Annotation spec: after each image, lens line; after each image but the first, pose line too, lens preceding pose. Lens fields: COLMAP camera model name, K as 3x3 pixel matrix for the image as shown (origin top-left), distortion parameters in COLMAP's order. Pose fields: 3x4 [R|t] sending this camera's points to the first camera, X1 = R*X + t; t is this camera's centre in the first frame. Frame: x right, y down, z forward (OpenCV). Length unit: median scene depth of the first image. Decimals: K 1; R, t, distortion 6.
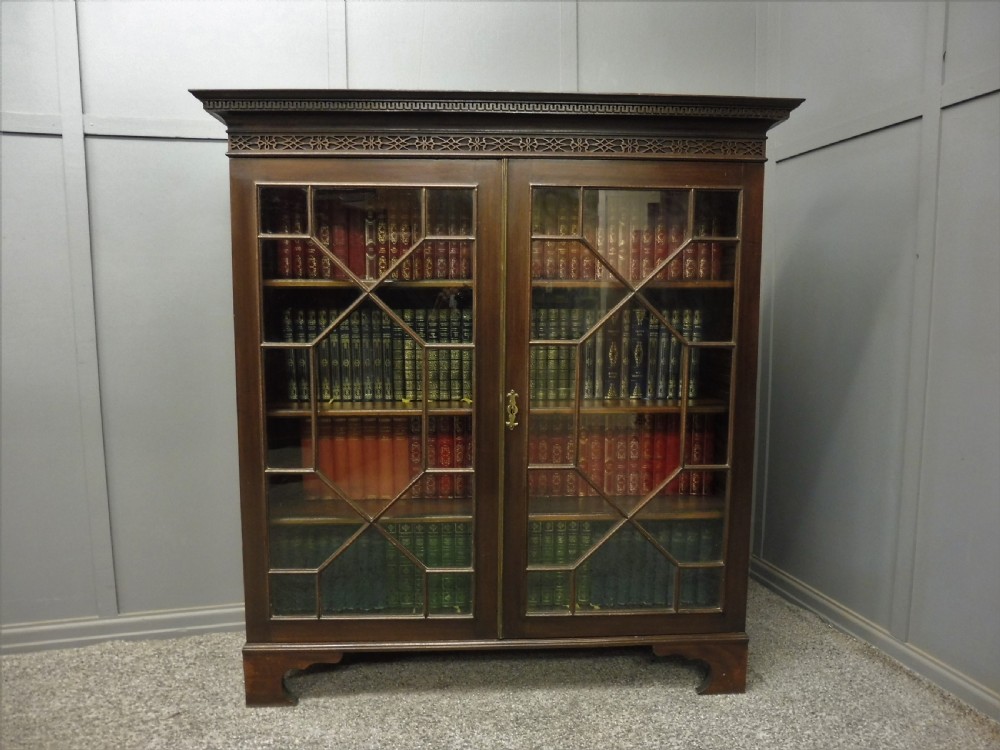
lens RADIAL K [[712.2, 0, 500.0], [0, 712.2, 375.0], [0, 0, 1]] dist [-0.036774, 0.003690]
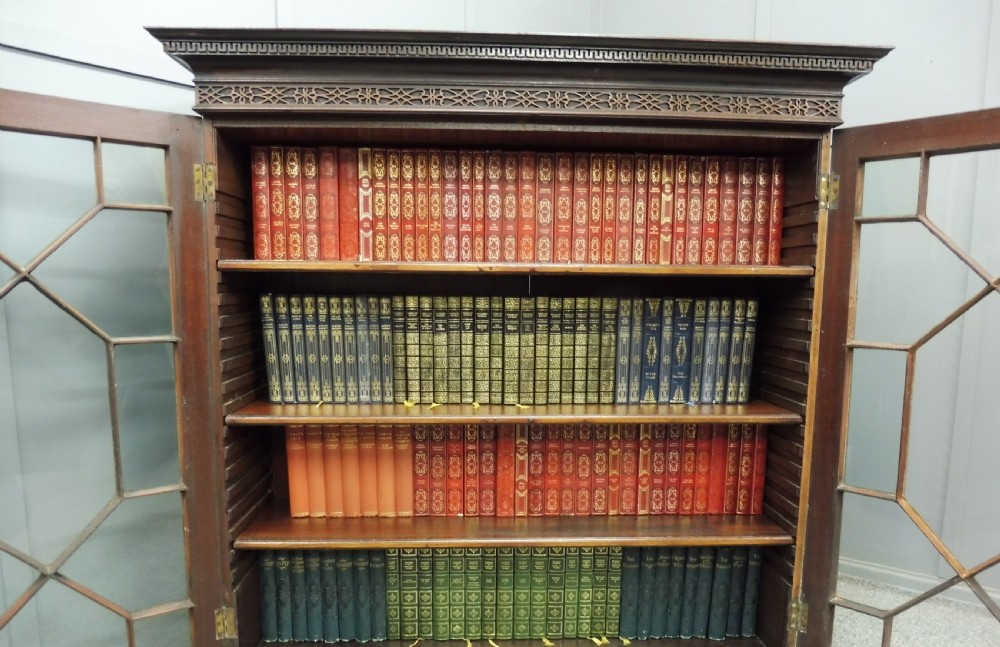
lens RADIAL K [[729.7, 0, 508.4], [0, 729.7, 378.3], [0, 0, 1]] dist [-0.045476, -0.002900]
pose [[0.999956, 0.009309, -0.000784, -0.013126], [-0.009284, 0.999586, 0.027244, -0.020665], [0.001037, -0.027235, 0.999629, 0.136389]]
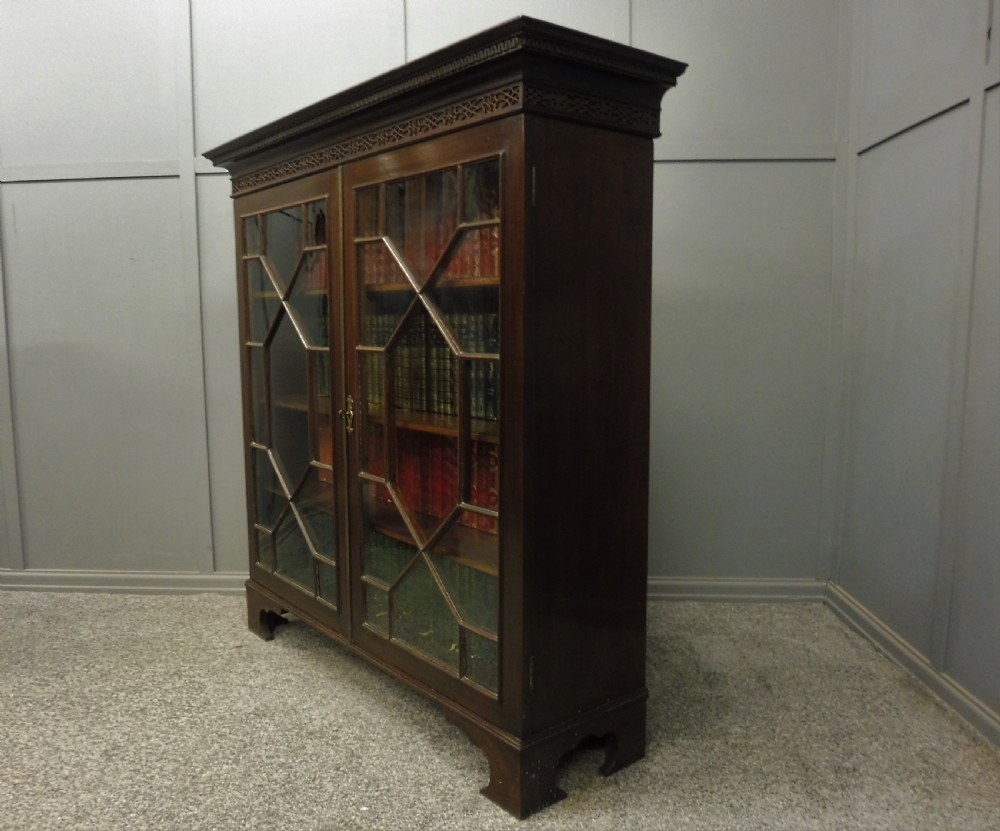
lens RADIAL K [[821.3, 0, 439.1], [0, 821.3, 410.0], [0, 0, 1]] dist [0.001833, -0.102913]
pose [[0.561805, 0.086751, -0.822708, 1.016561], [-0.071759, 0.995848, 0.056005, -0.031041], [0.824151, 0.027573, 0.565698, 0.433790]]
